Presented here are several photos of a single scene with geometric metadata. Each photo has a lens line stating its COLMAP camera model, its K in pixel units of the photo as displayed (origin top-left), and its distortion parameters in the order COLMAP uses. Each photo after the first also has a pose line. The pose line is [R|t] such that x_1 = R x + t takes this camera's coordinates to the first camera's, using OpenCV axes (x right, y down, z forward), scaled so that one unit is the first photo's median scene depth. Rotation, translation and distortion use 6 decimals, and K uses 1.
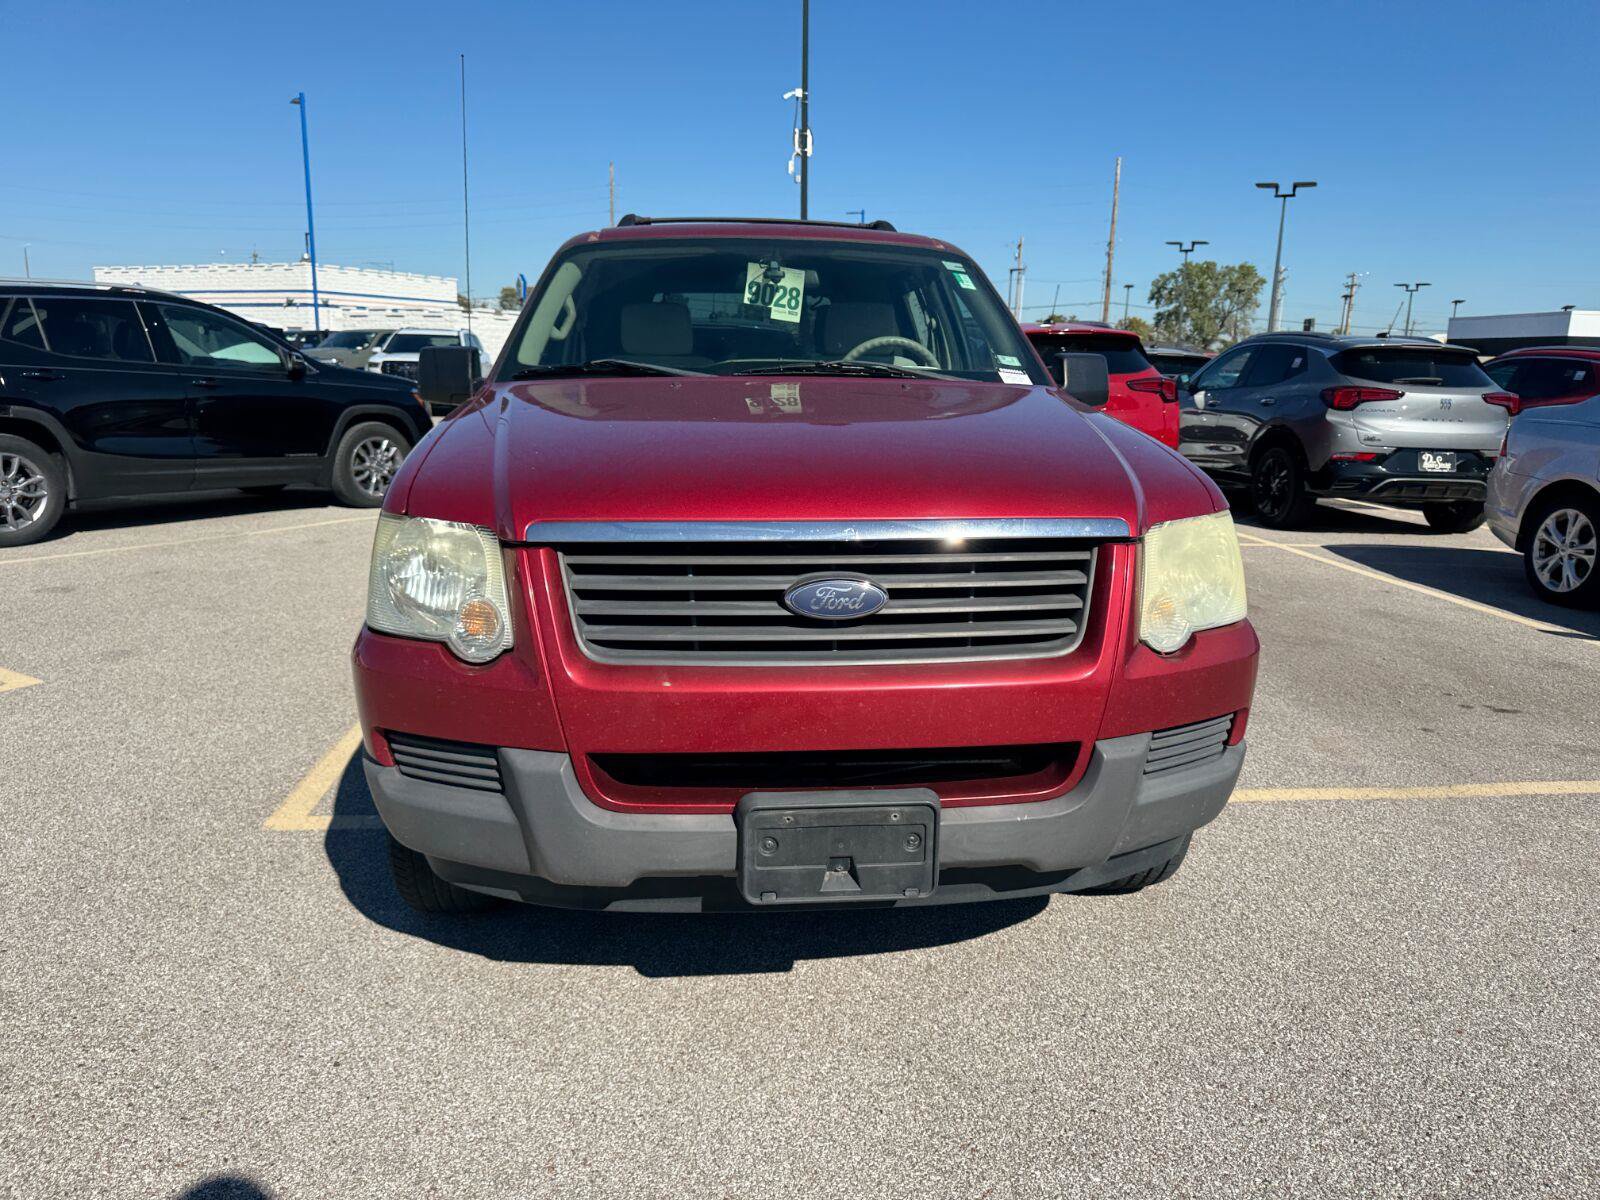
lens RADIAL K [[1124.8, 0, 803.0], [0, 1124.8, 606.9], [0, 0, 1]] dist [0.062481, -0.095612]
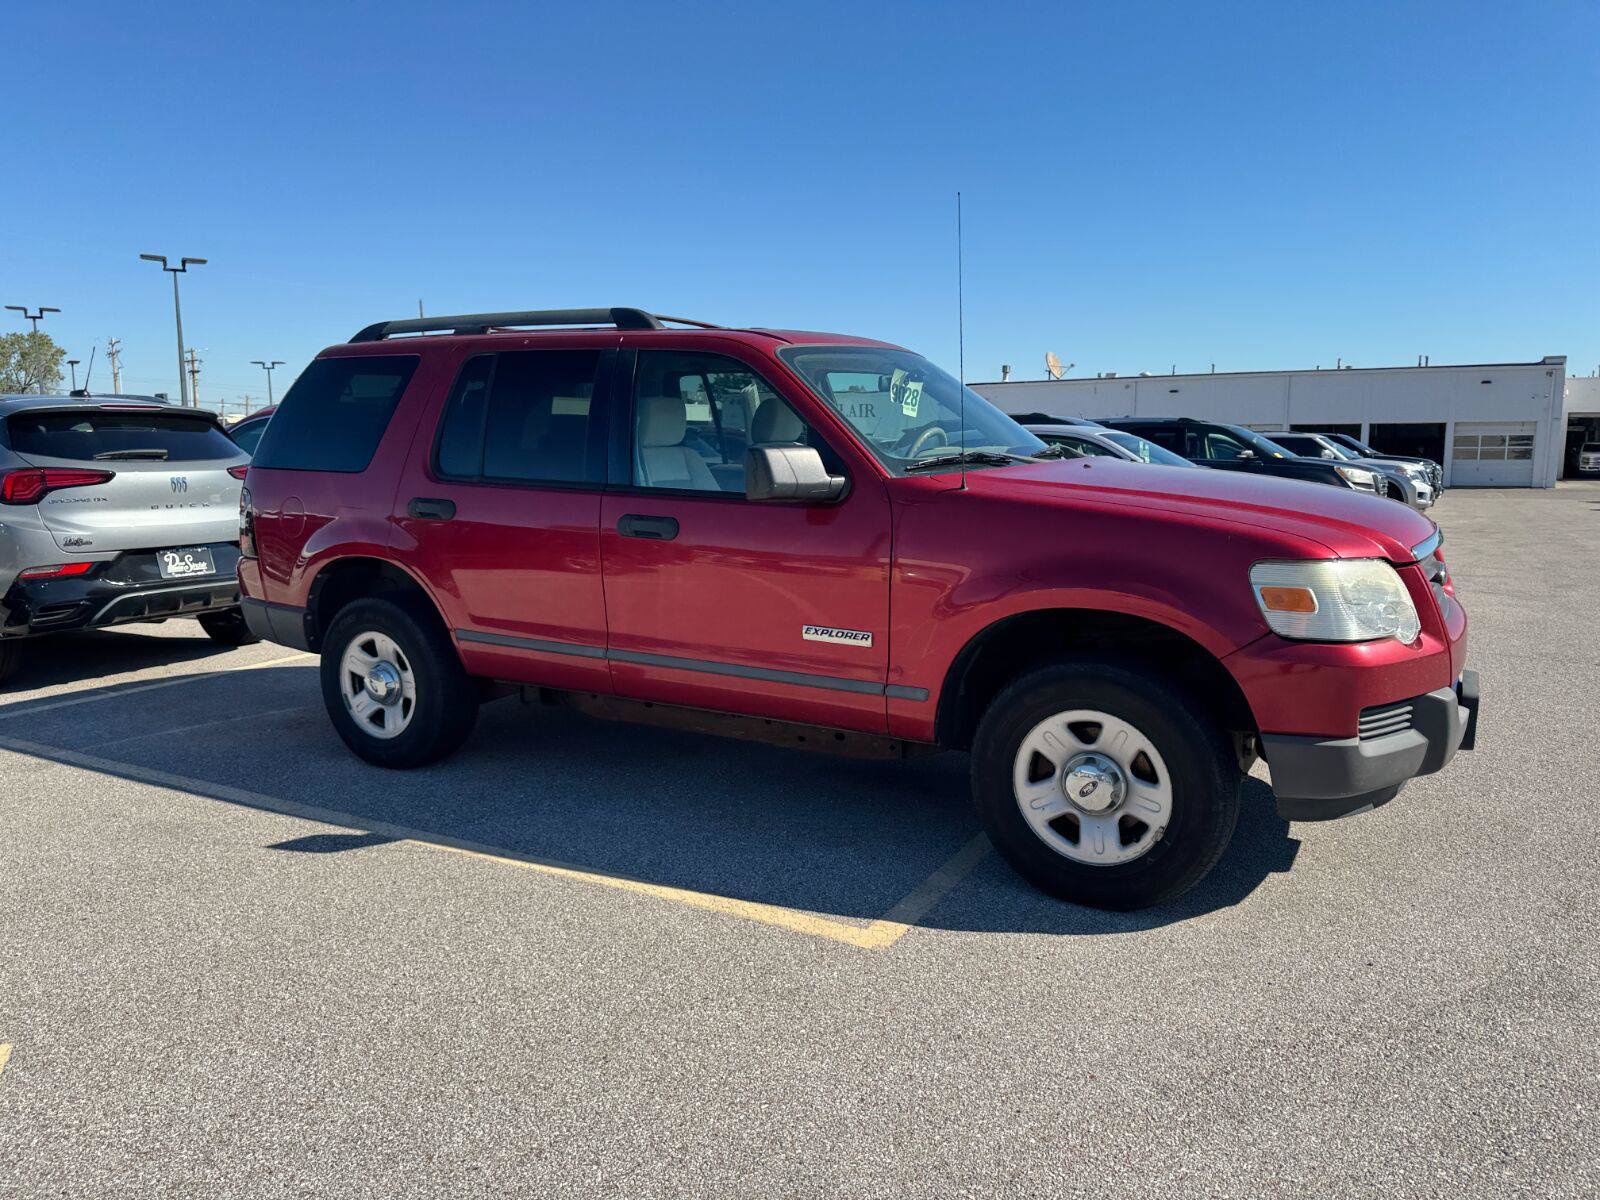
lens RADIAL K [[1115.9, 0, 808.6], [0, 1115.9, 603.5], [0, 0, 1]] dist [0.086786, -0.123859]
pose [[0.577870, -0.140210, 0.803994, -1.096320], [0.192096, 0.980822, 0.032978, -0.117134], [-0.793199, 0.135387, 0.593722, 0.402634]]
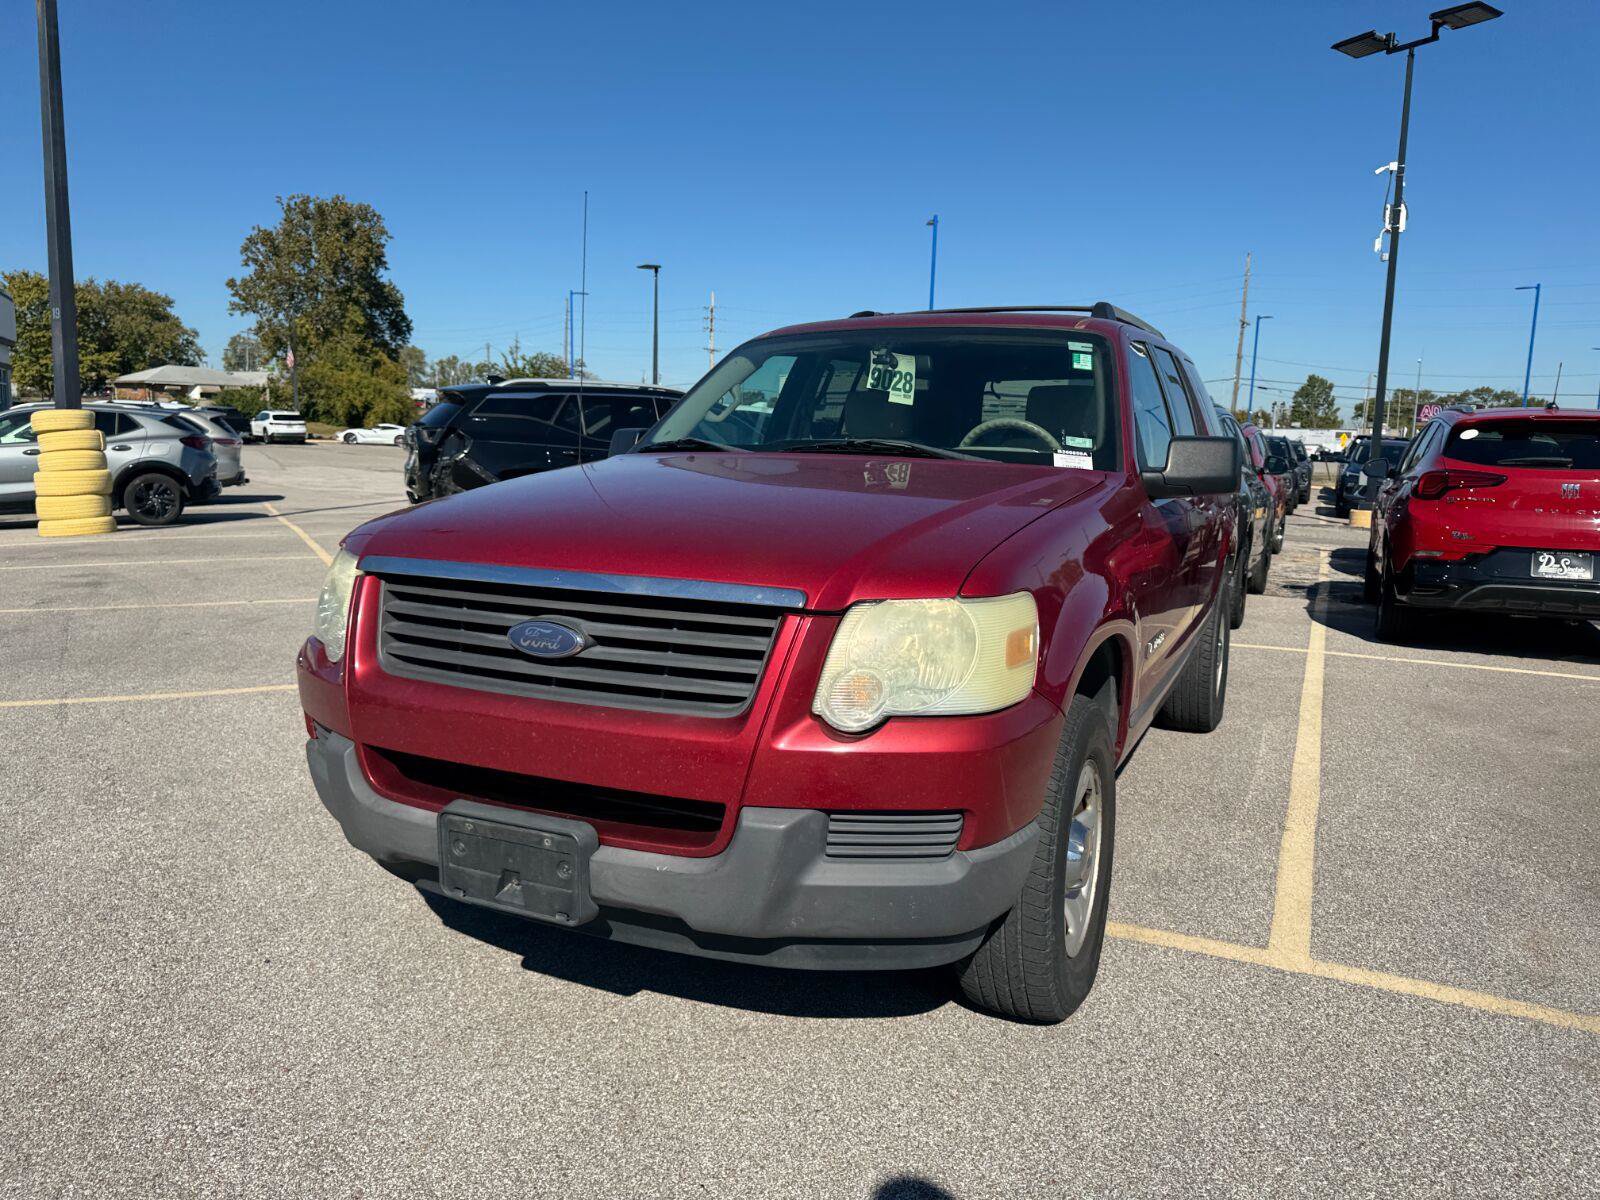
lens RADIAL K [[1124.8, 0, 801.6], [0, 1124.8, 589.8], [0, 0, 1]] dist [0.024994, -0.029915]
pose [[0.861496, 0.075124, -0.502176, 0.445421], [-0.120788, 0.990925, -0.058976, -0.011289], [0.493188, 0.111464, 0.862752, 0.080440]]
